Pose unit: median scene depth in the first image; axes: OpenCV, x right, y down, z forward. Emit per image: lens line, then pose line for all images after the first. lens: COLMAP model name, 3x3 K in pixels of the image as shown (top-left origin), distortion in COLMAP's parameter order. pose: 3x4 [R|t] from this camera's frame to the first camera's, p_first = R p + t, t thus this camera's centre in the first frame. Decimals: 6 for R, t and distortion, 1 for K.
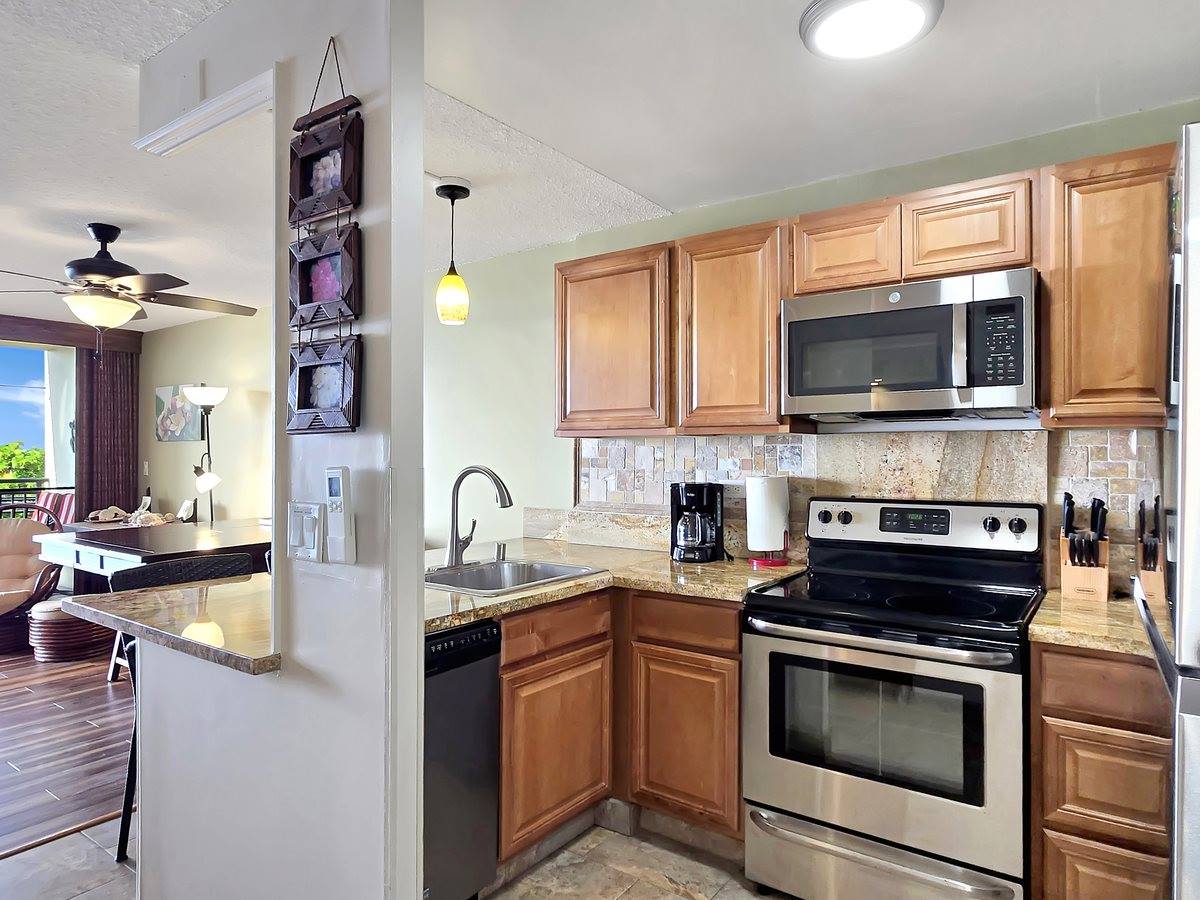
lens RADIAL K [[742.4, 0, 584.0], [0, 742.4, 447.3], [0, 0, 1]] dist [-0.005763, -0.002798]
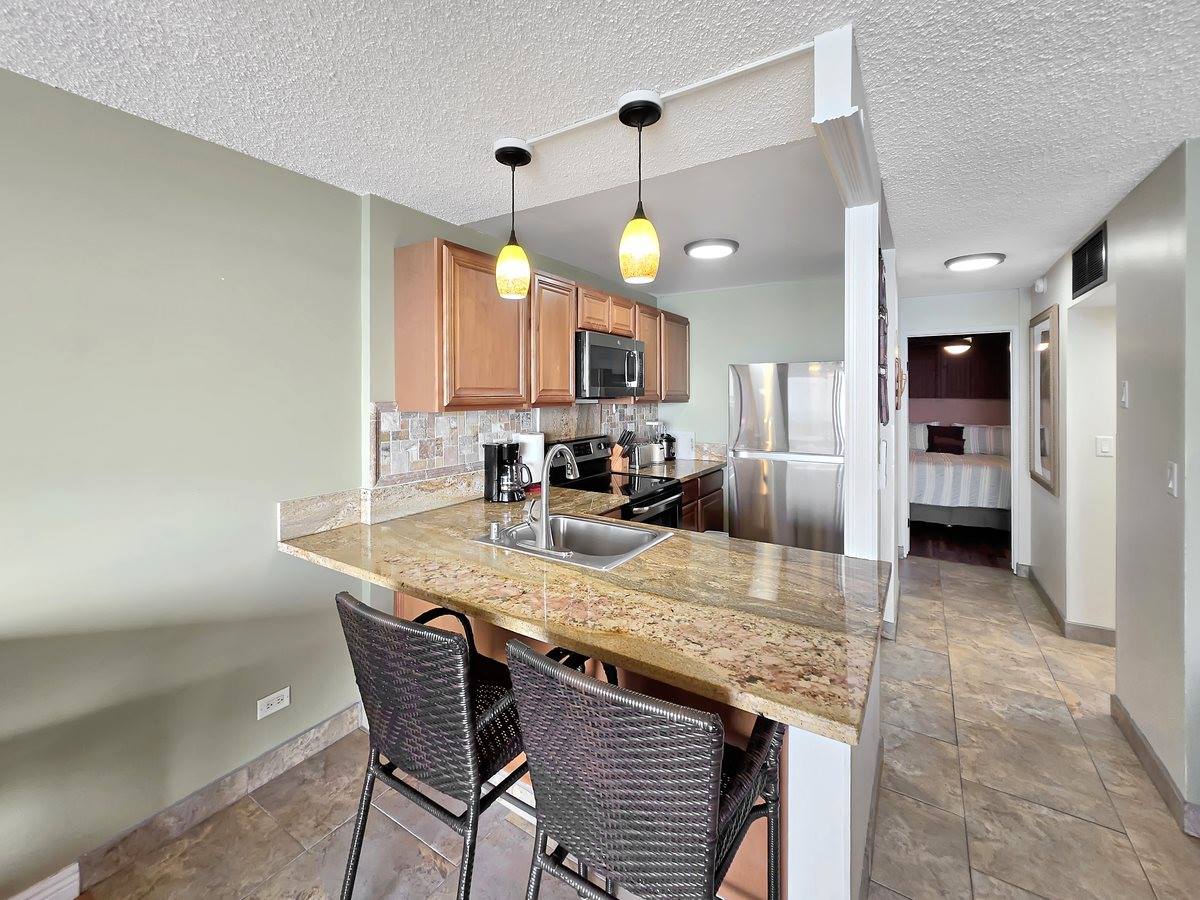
lens RADIAL K [[520.2, 0, 587.1], [0, 520.2, 397.1], [0, 0, 1]] dist [0.002362, -0.001210]
pose [[-0.074016, -0.008924, 0.997217, -0.930291], [-0.011144, 0.999905, 0.008121, -0.052207], [-0.997195, -0.010512, -0.074108, 1.059452]]
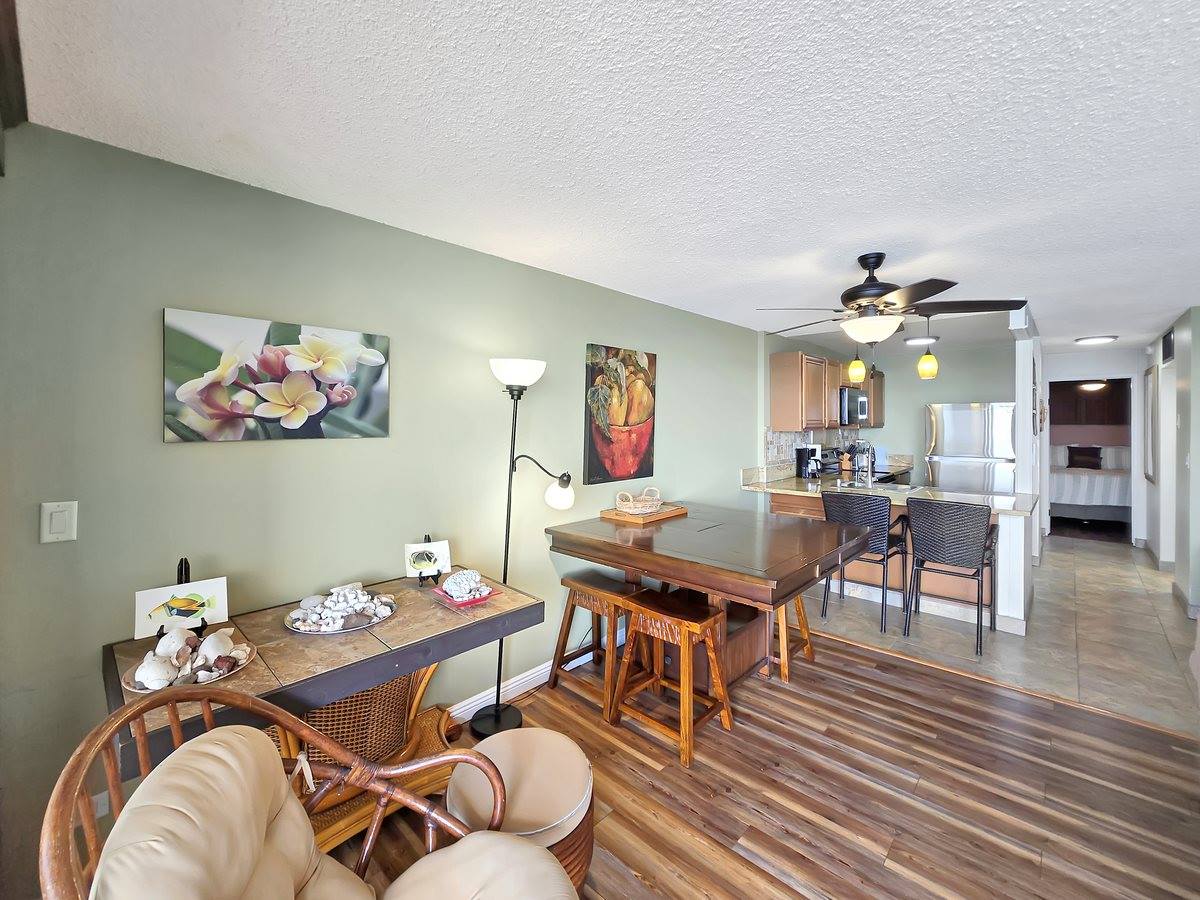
lens RADIAL K [[520.2, 0, 611.6], [0, 520.2, 428.3], [0, 0, 1]] dist [0.002362, -0.001210]
pose [[0.083097, -0.015956, 0.996414, -1.967068], [-0.007939, 0.999829, 0.016672, -0.054019], [-0.996510, -0.009296, 0.082956, 1.763137]]
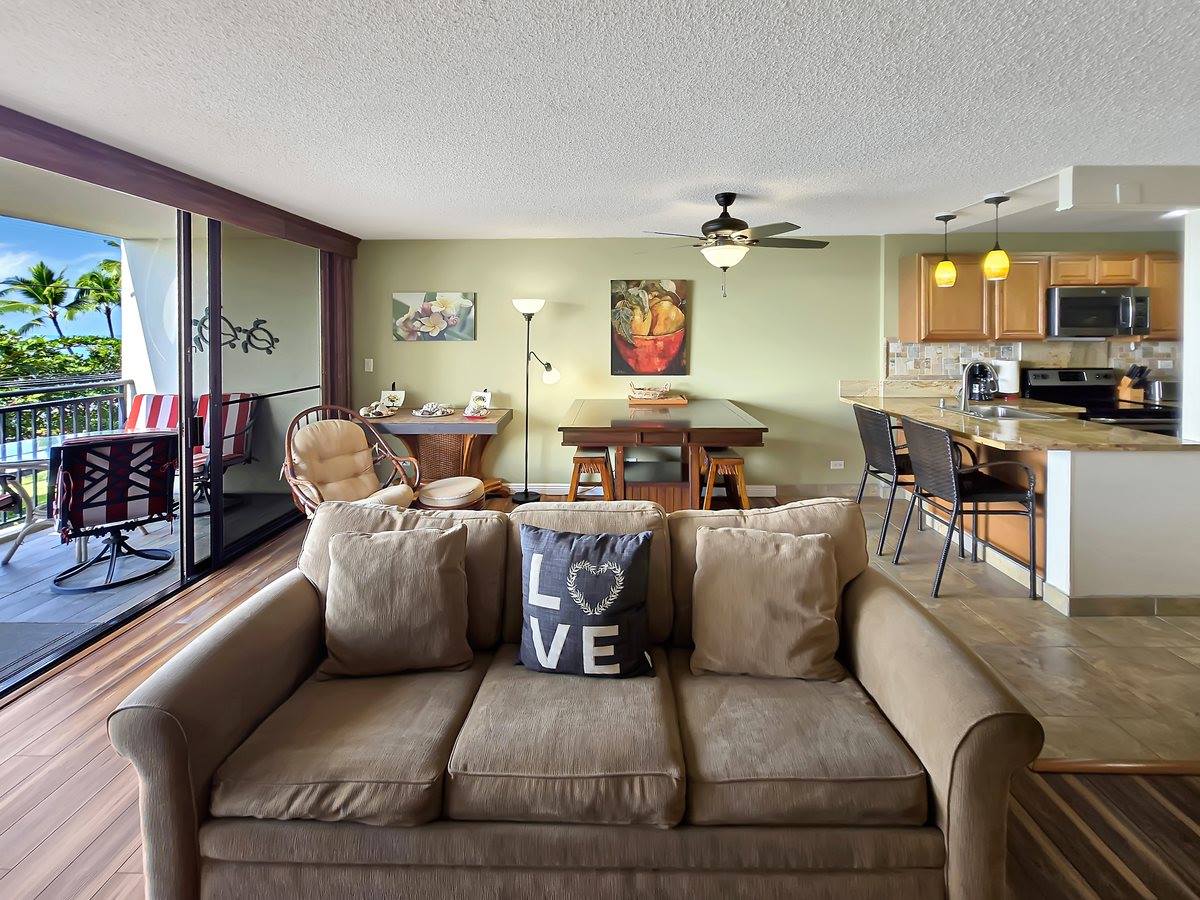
lens RADIAL K [[520.2, 0, 603.0], [0, 520.2, 331.4], [0, 0, 1]] dist [0.002362, -0.001210]
pose [[0.805309, -0.006507, 0.592820, -1.849636], [0.000547, 0.999947, 0.010234, -0.071535], [-0.592855, -0.007917, 0.805270, 0.496413]]
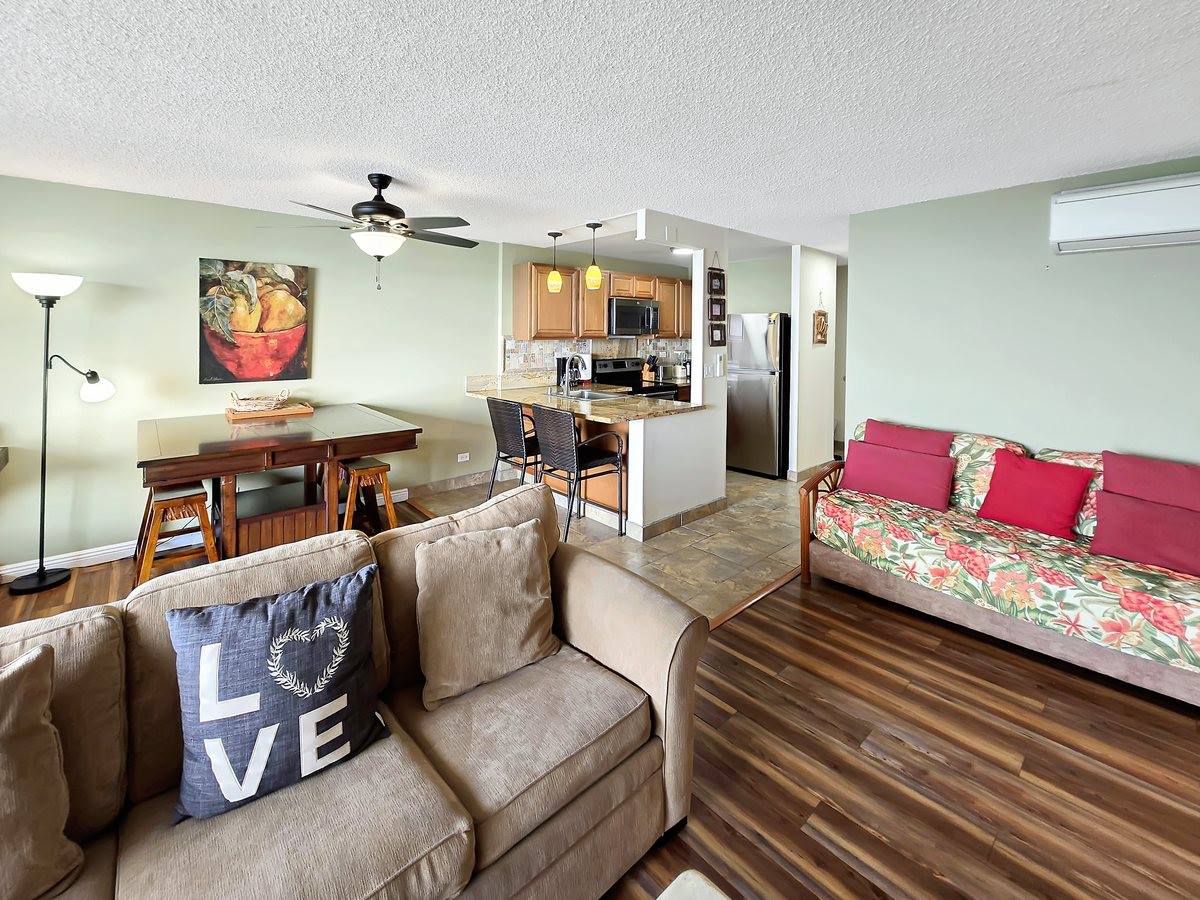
lens RADIAL K [[520.2, 0, 579.2], [0, 520.2, 341.1], [0, 0, 1]] dist [0.002362, -0.001210]
pose [[0.203938, -0.019335, 0.978793, -1.897388], [-0.016445, 0.999596, 0.023173, -0.061897], [-0.978846, -0.020822, 0.203538, 0.669999]]
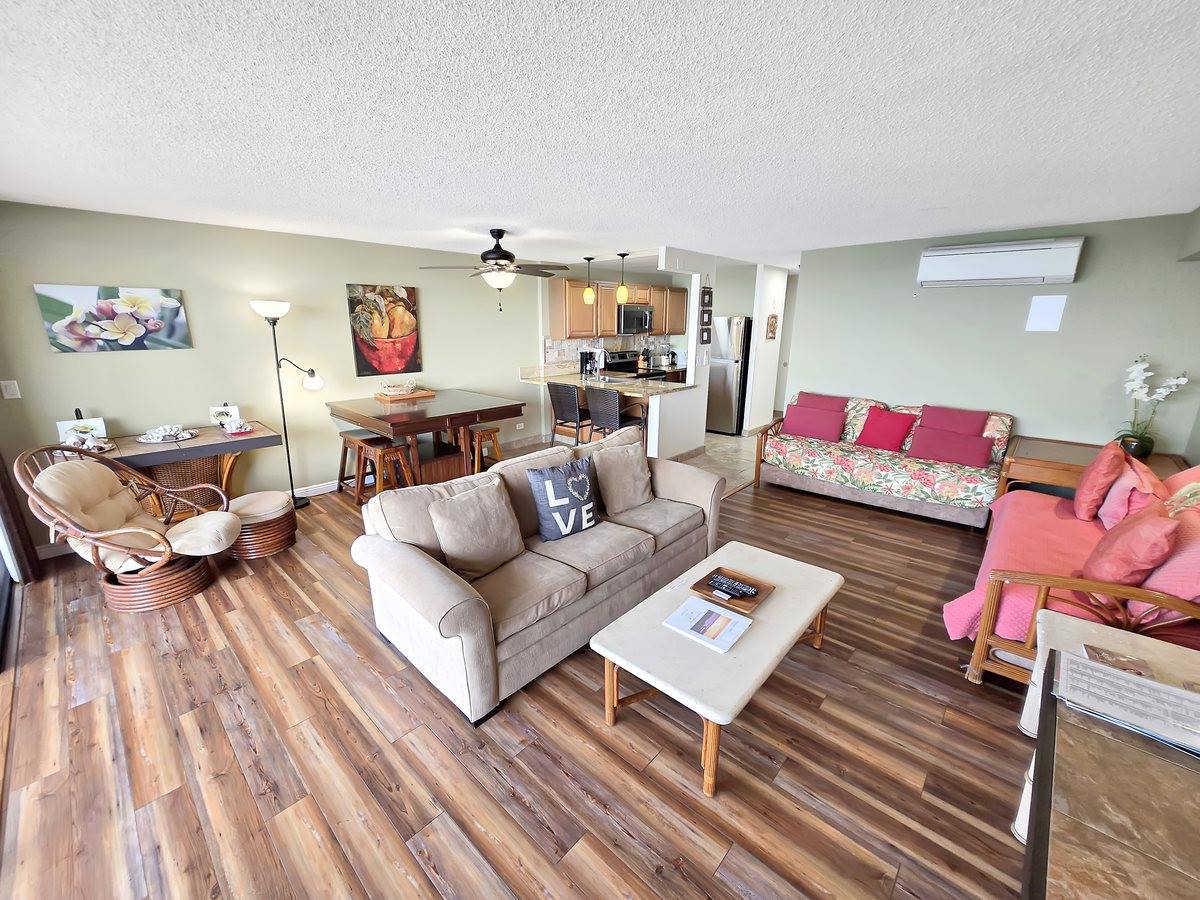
lens RADIAL K [[484.4, 0, 590.4], [0, 484.4, 451.8], [0, 0, 1]] dist [0.003394, -0.000026]
pose [[0.097532, -0.264852, 0.959344, -2.497000], [-0.011071, 0.963591, 0.267150, -0.124833], [-0.995171, -0.036677, 0.091049, 0.877261]]
